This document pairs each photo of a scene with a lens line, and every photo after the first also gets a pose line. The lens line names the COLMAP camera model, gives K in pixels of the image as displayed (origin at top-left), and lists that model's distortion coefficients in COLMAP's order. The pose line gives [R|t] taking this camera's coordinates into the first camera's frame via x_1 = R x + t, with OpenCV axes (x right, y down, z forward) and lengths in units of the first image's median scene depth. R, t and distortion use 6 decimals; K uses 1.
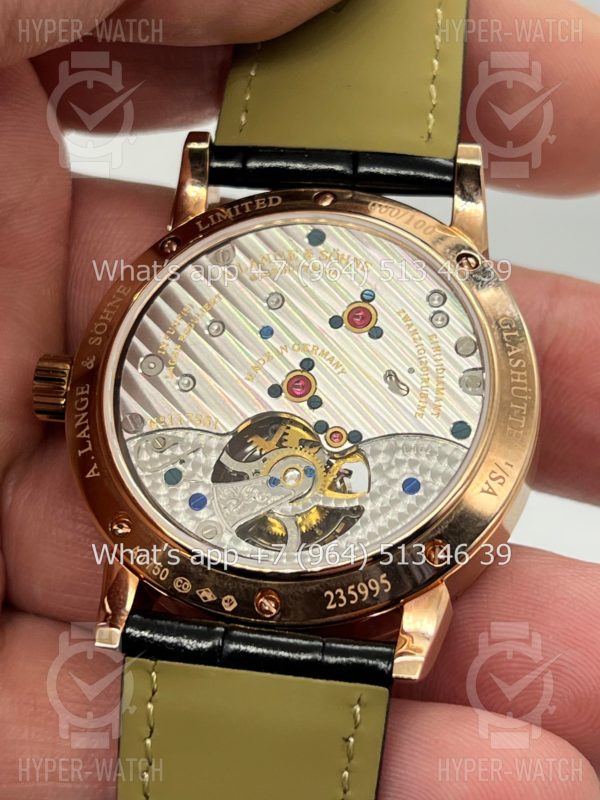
lens RADIAL K [[1869.5, 0, 300.0], [0, 1869.5, 400.0], [0, 0, 1]] dist [0.243471, -0.410309]
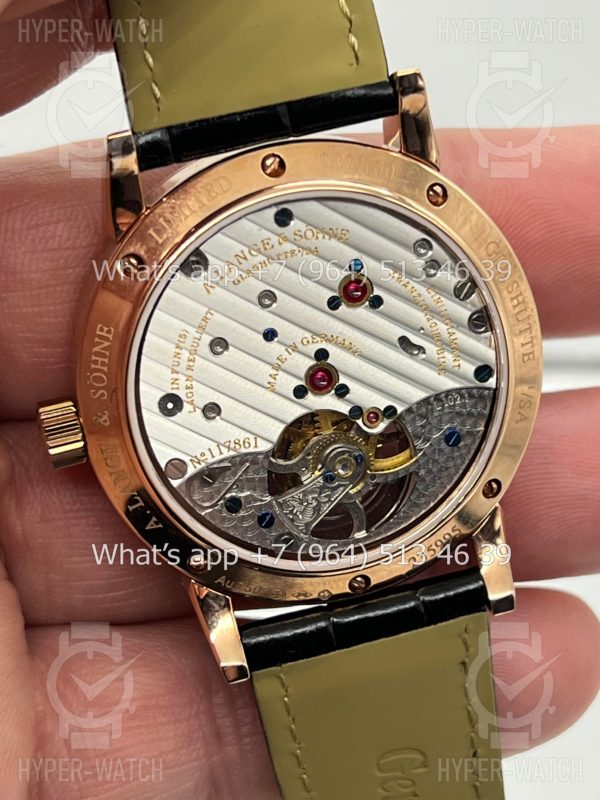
lens RADIAL K [[1869.5, 0, 300.0], [0, 1869.5, 400.0], [0, 0, 1]] dist [0.243471, -0.410309]
pose [[0.892524, -0.383737, 0.236952, -0.252696], [0.170468, 0.773457, 0.610496, -0.613763], [-0.417542, -0.504490, 0.755744, 0.239854]]
